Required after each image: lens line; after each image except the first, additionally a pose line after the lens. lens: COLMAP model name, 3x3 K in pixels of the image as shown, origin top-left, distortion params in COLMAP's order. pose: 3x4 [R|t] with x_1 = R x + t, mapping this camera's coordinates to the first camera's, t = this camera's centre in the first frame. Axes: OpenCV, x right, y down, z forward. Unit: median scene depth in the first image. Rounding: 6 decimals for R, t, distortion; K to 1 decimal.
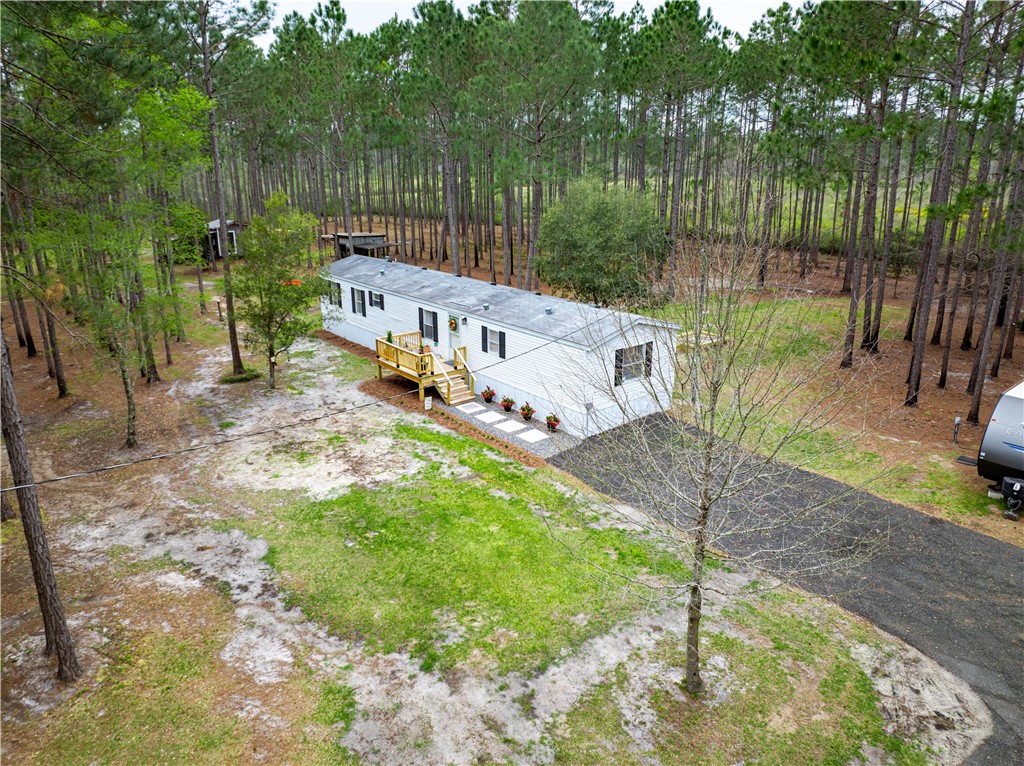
lens RADIAL K [[721.3, 0, 517.2], [0, 721.3, 382.1], [0, 0, 1]] dist [-0.036212, -0.004621]
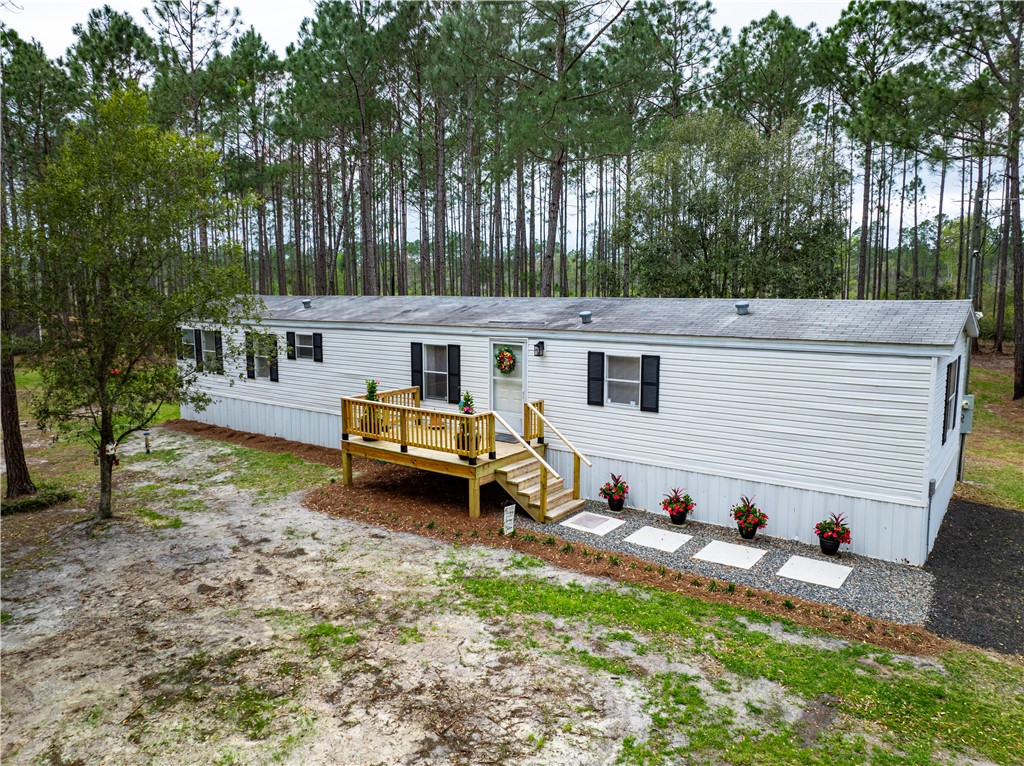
lens RADIAL K [[721.3, 0, 509.7], [0, 721.3, 383.0], [0, 0, 1]] dist [-0.036212, -0.004621]
pose [[0.968958, -0.033054, 0.245005, -0.219153], [0.075603, 0.983163, -0.166360, 0.019495], [-0.235381, 0.179719, 0.955142, 0.546140]]
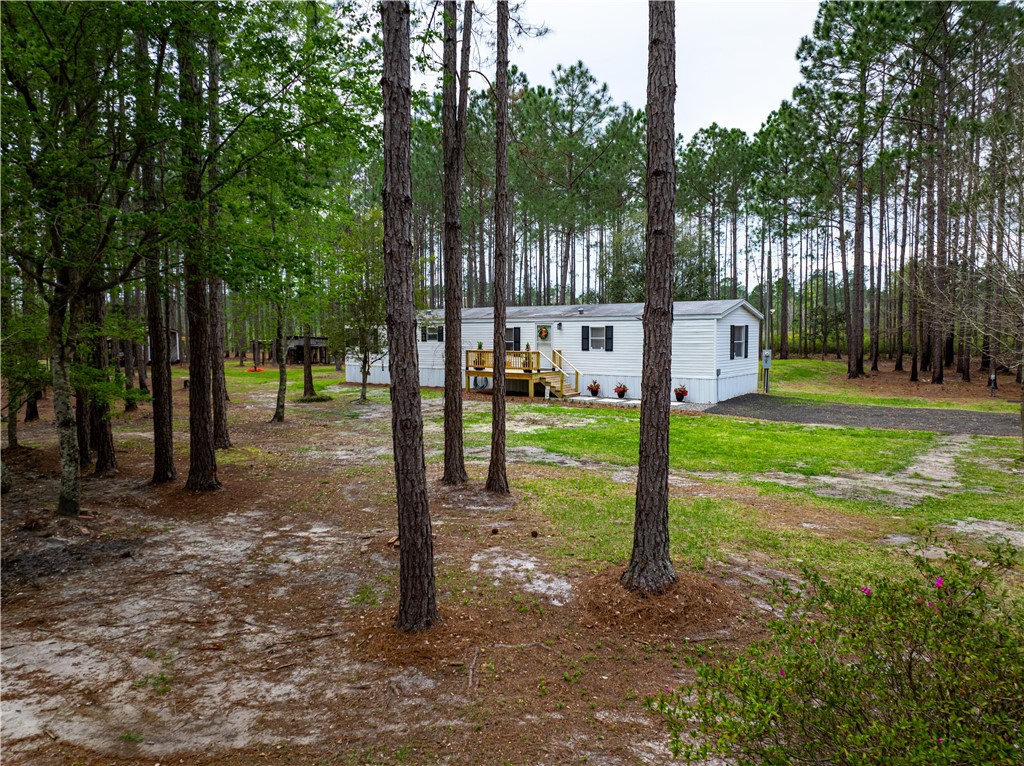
lens RADIAL K [[721.3, 0, 511.8], [0, 721.3, 374.9], [0, 0, 1]] dist [-0.036212, -0.004621]
pose [[0.971851, -0.016409, 0.235025, -0.398992], [0.073578, 0.968814, -0.236615, 0.234866], [-0.223813, 0.247247, 0.942750, 0.033985]]
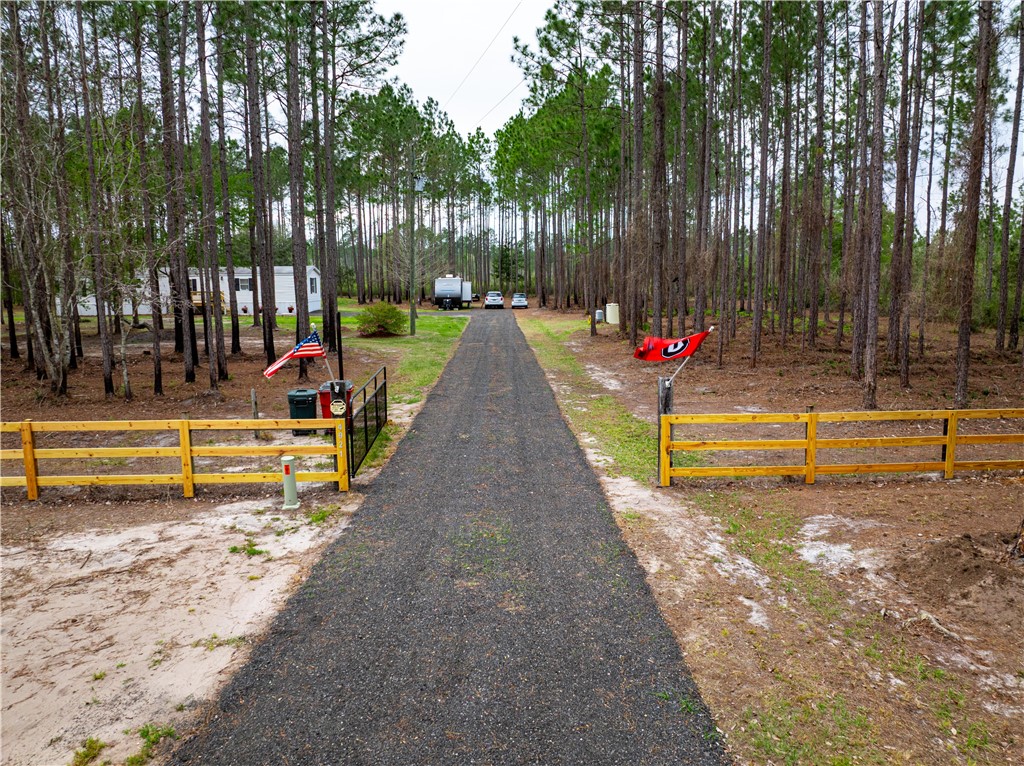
lens RADIAL K [[721.3, 0, 512.4], [0, 721.3, 385.3], [0, 0, 1]] dist [-0.036212, -0.004621]
pose [[0.616776, -0.111365, 0.779221, -1.205627], [0.251573, 0.965909, -0.061081, 0.550945], [-0.745854, 0.233705, 0.623766, -0.829878]]
